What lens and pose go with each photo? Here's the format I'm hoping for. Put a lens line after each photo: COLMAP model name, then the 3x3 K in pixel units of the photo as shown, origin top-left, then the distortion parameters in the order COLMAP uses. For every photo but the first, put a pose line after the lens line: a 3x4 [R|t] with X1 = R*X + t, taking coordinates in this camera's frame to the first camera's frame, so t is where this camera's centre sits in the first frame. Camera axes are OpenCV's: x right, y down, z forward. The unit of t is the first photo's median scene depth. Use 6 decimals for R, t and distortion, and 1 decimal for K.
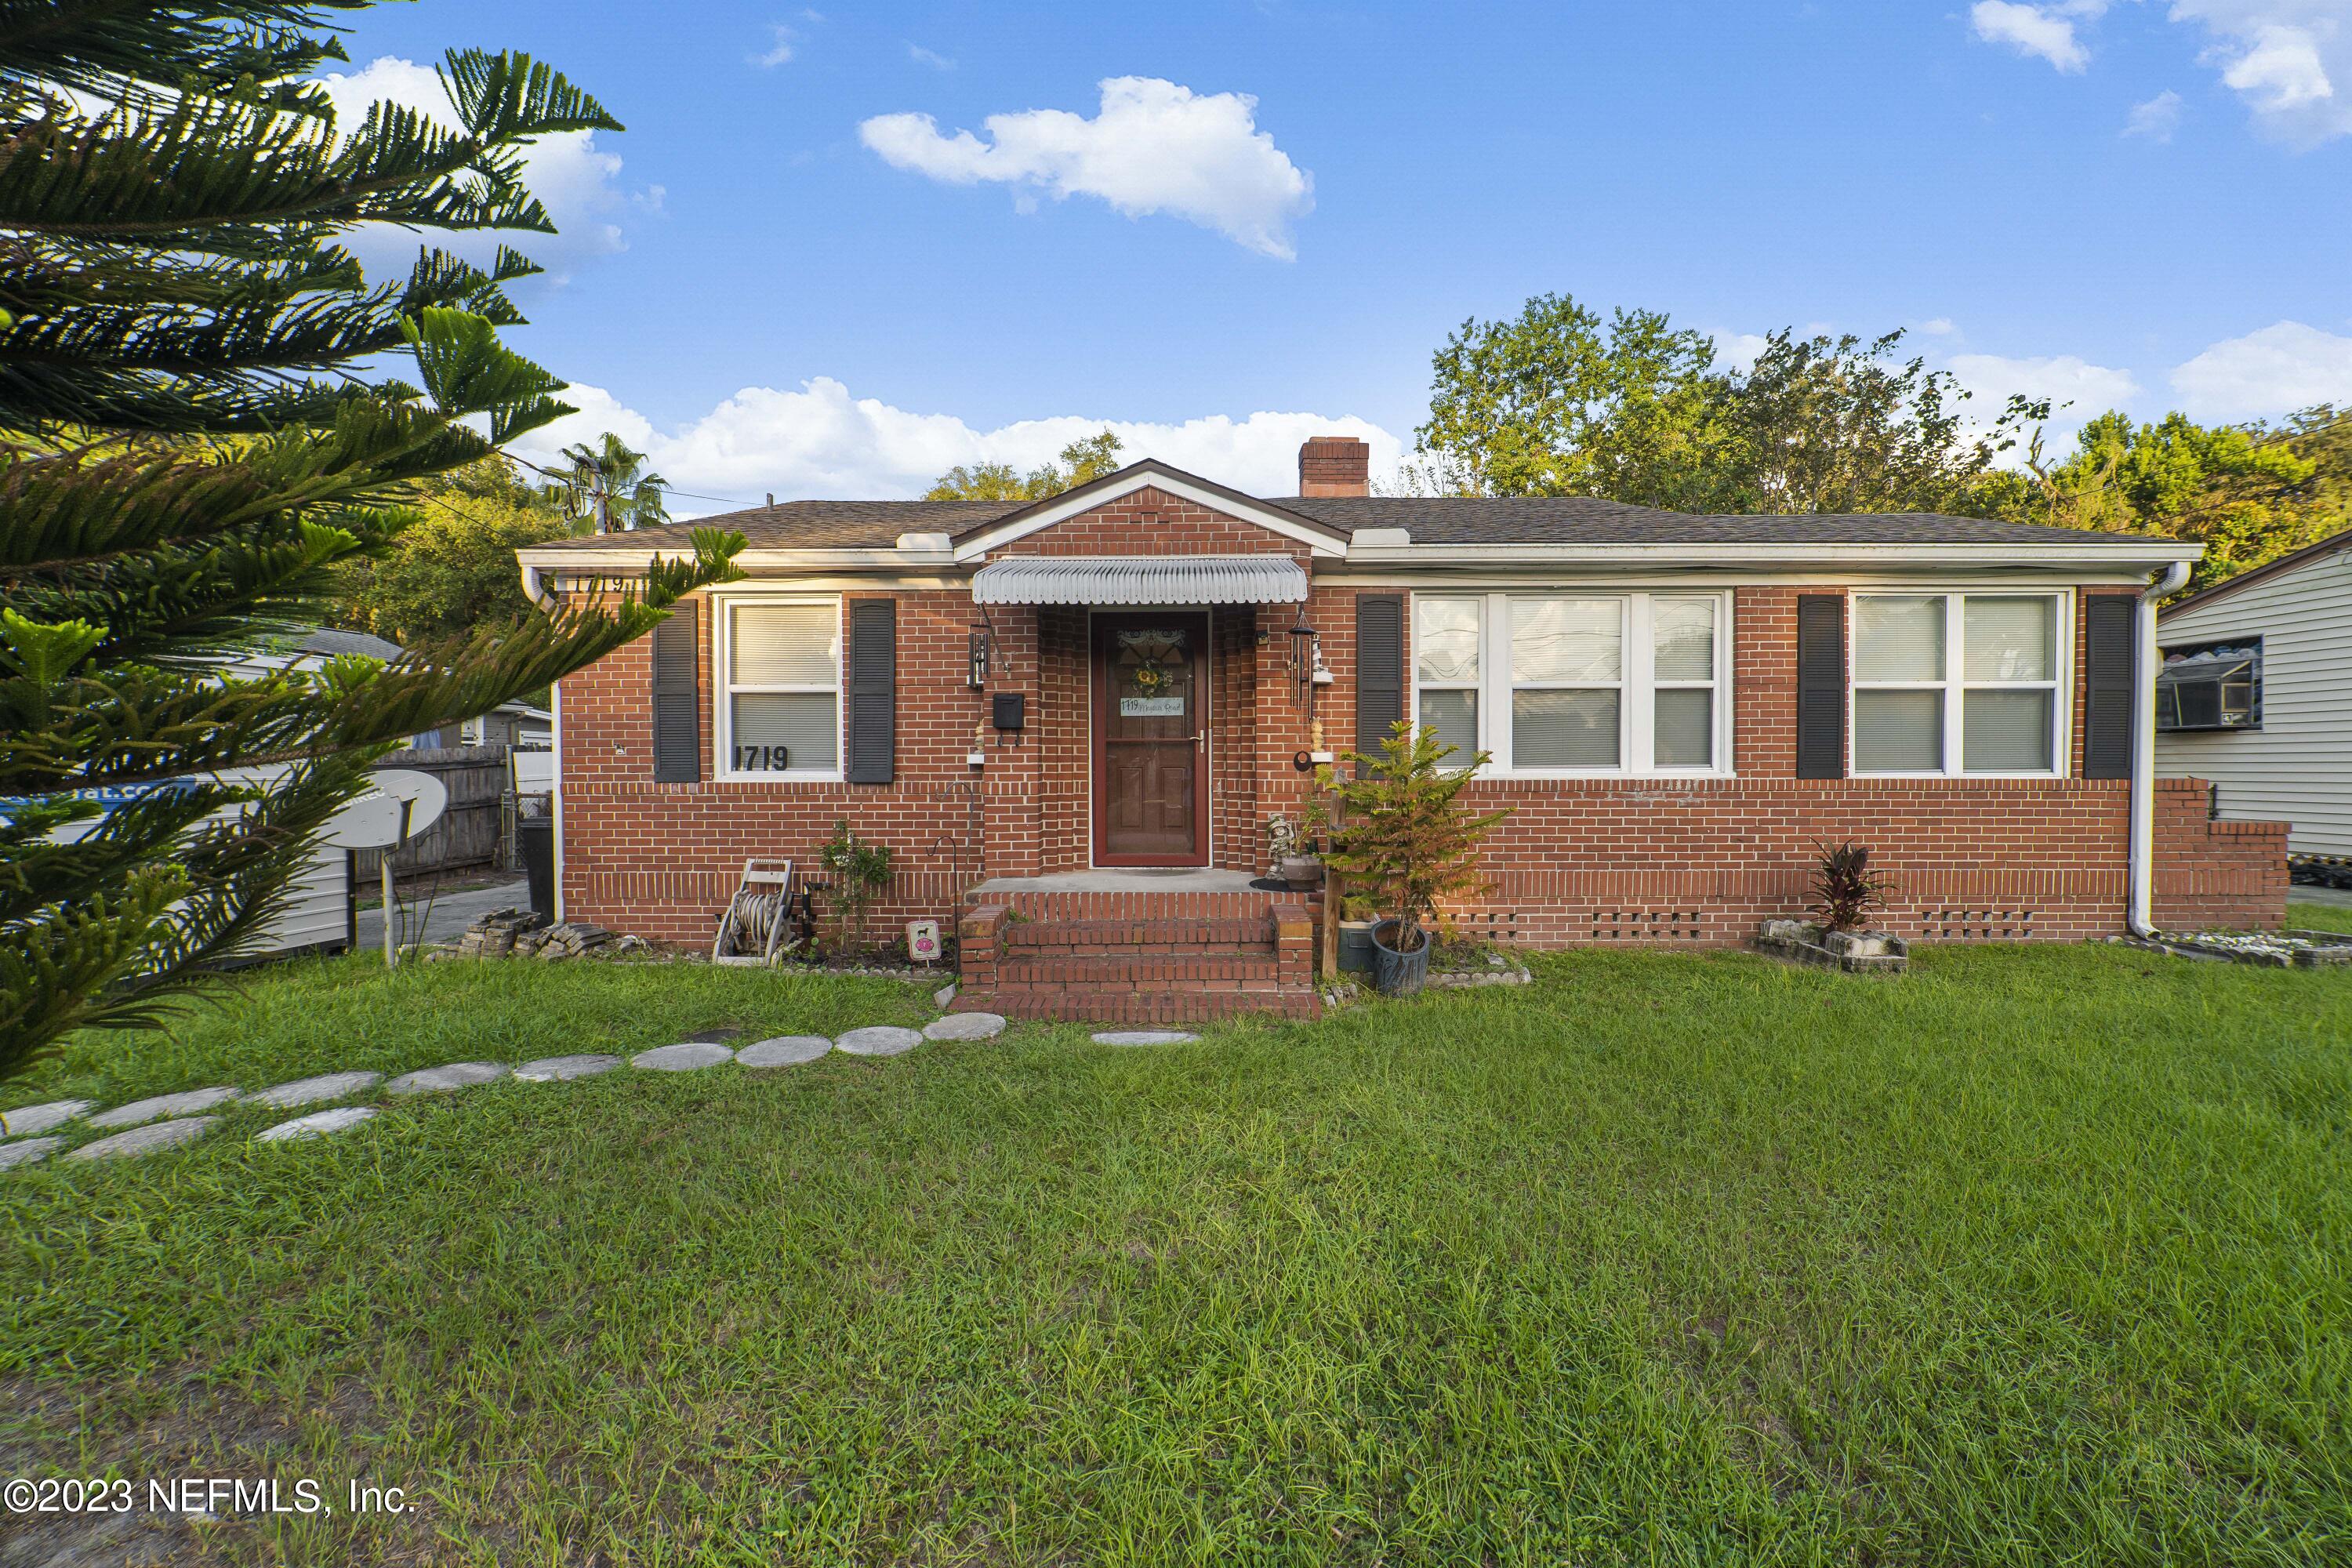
lens RADIAL K [[902.5, 0, 1184.2], [0, 902.5, 793.3], [0, 0, 1]] dist [-0.026223, 0.011383]
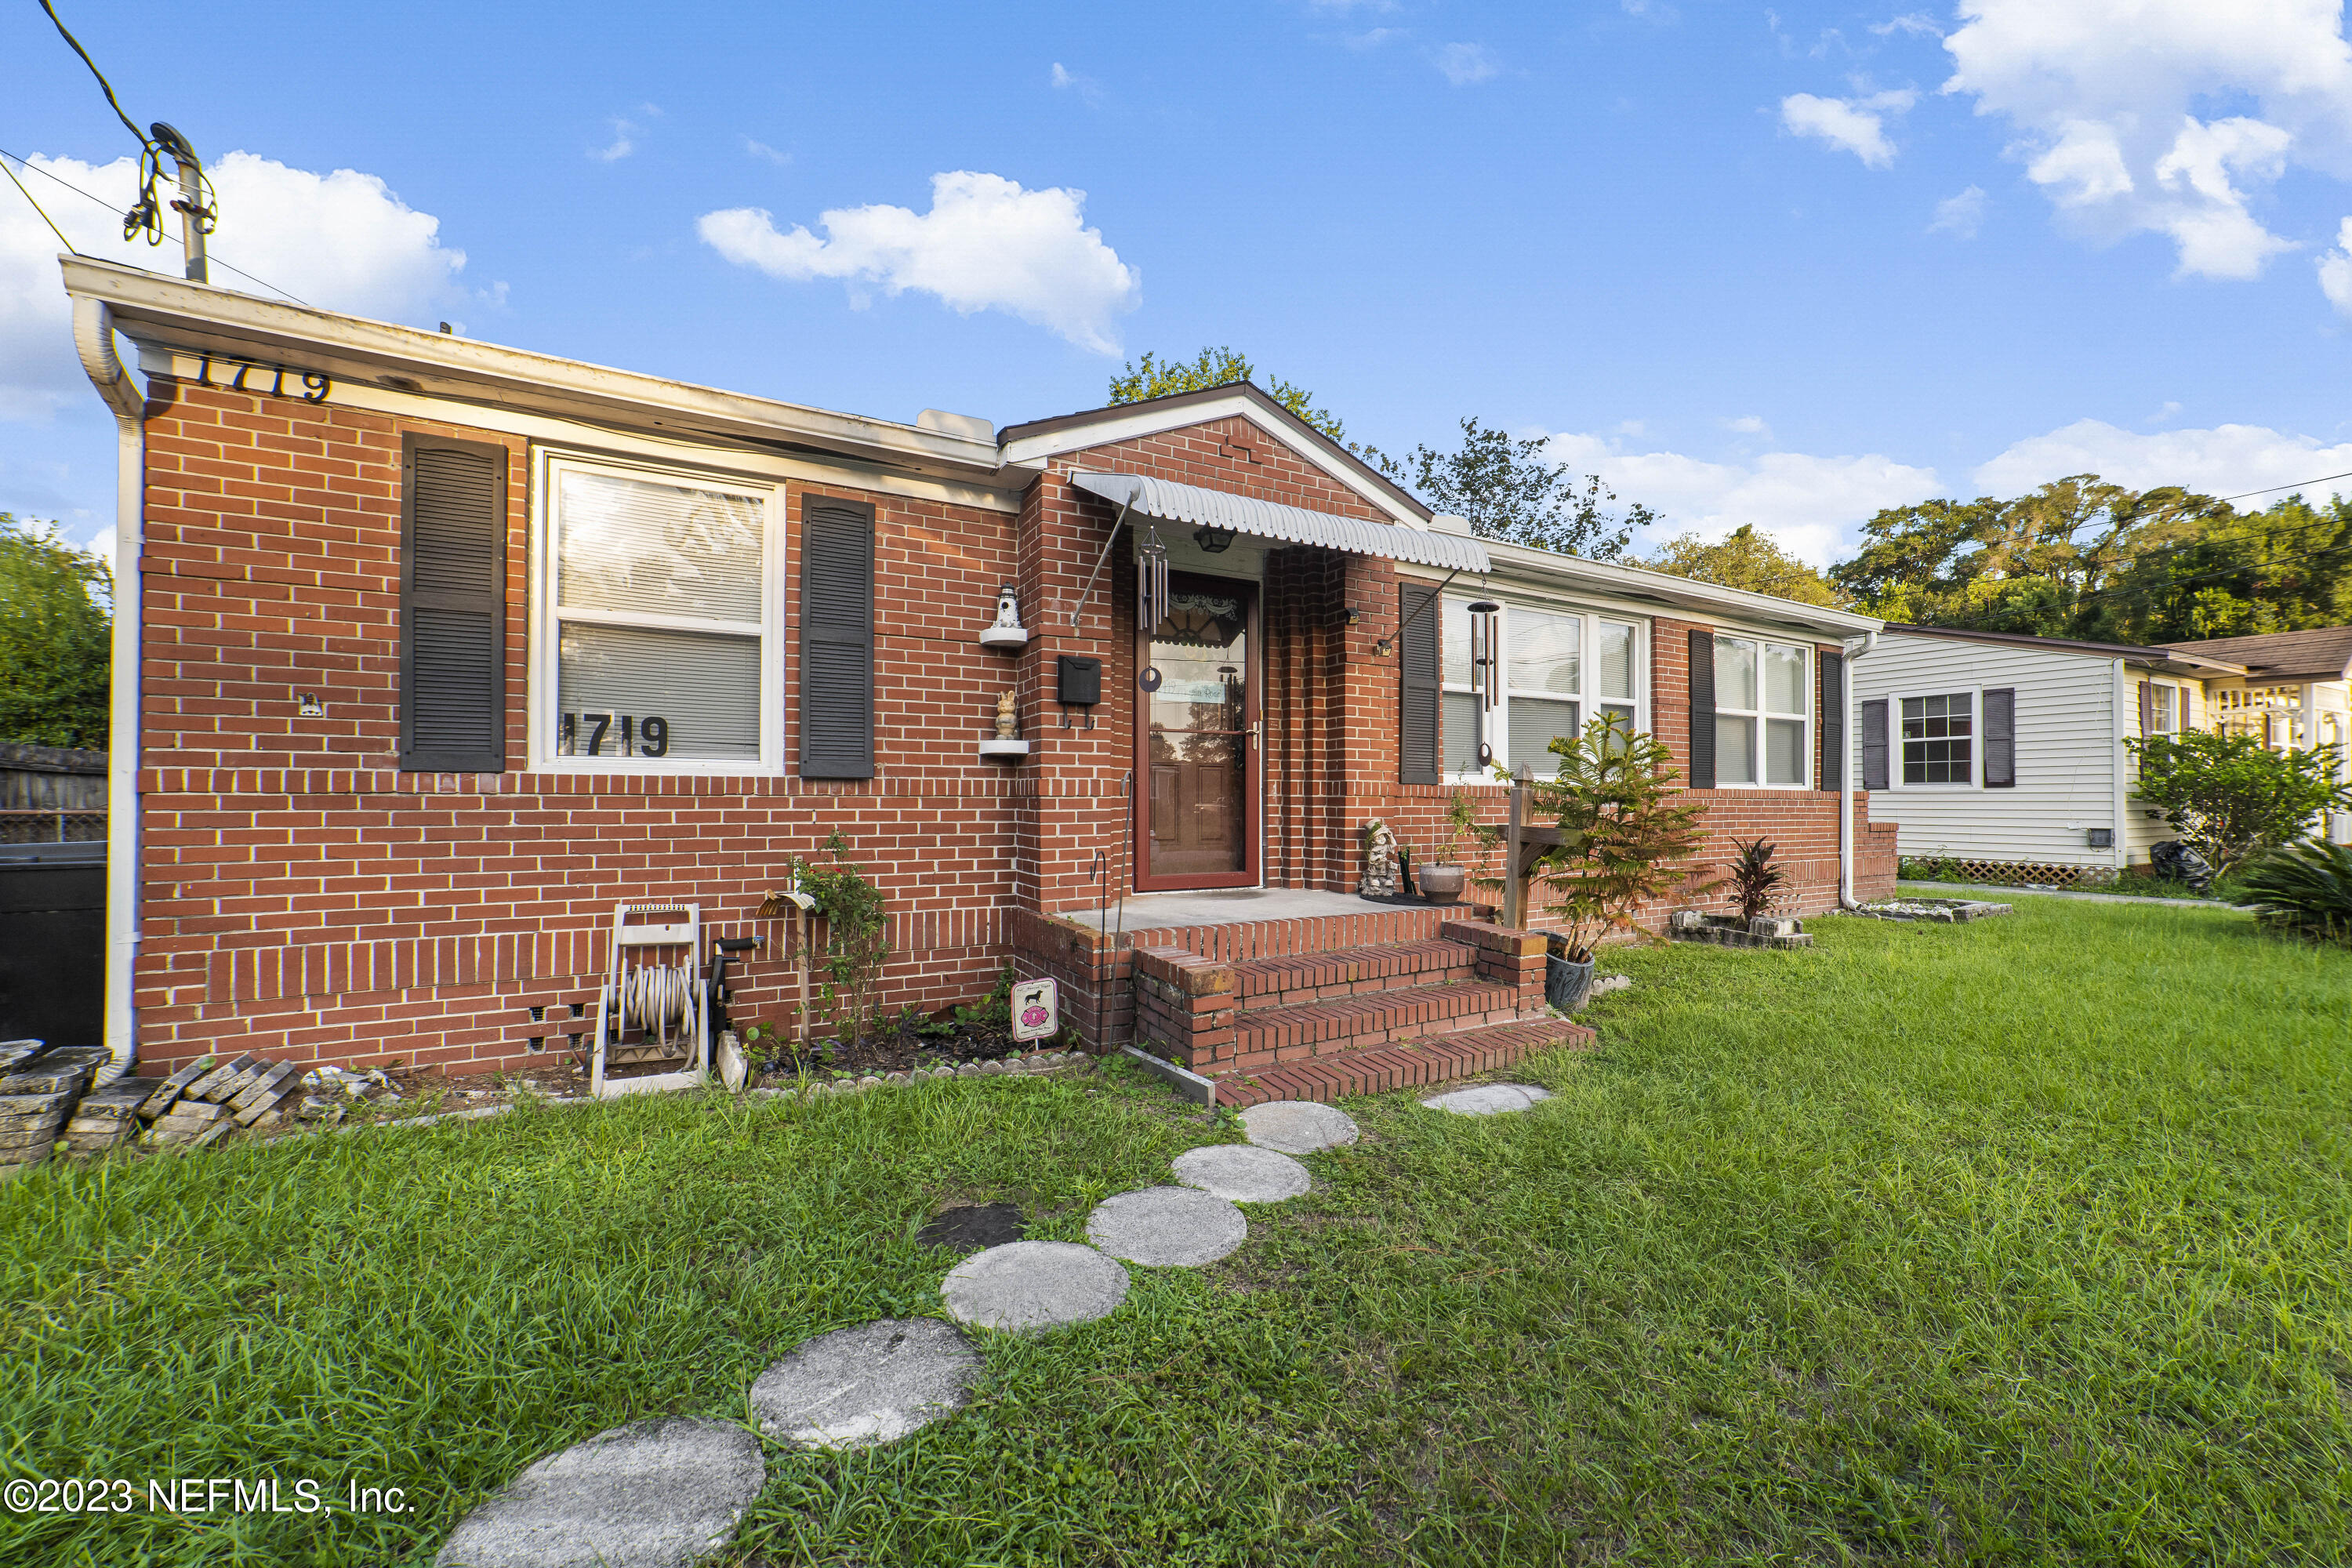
lens RADIAL K [[902.5, 0, 1184.2], [0, 902.5, 793.3], [0, 0, 1]] dist [-0.026223, 0.011383]
pose [[0.870597, 0.008510, 0.491924, -0.447236], [0.008683, 0.999429, -0.032656, 0.022496], [-0.491921, 0.032701, 0.870025, 0.310922]]
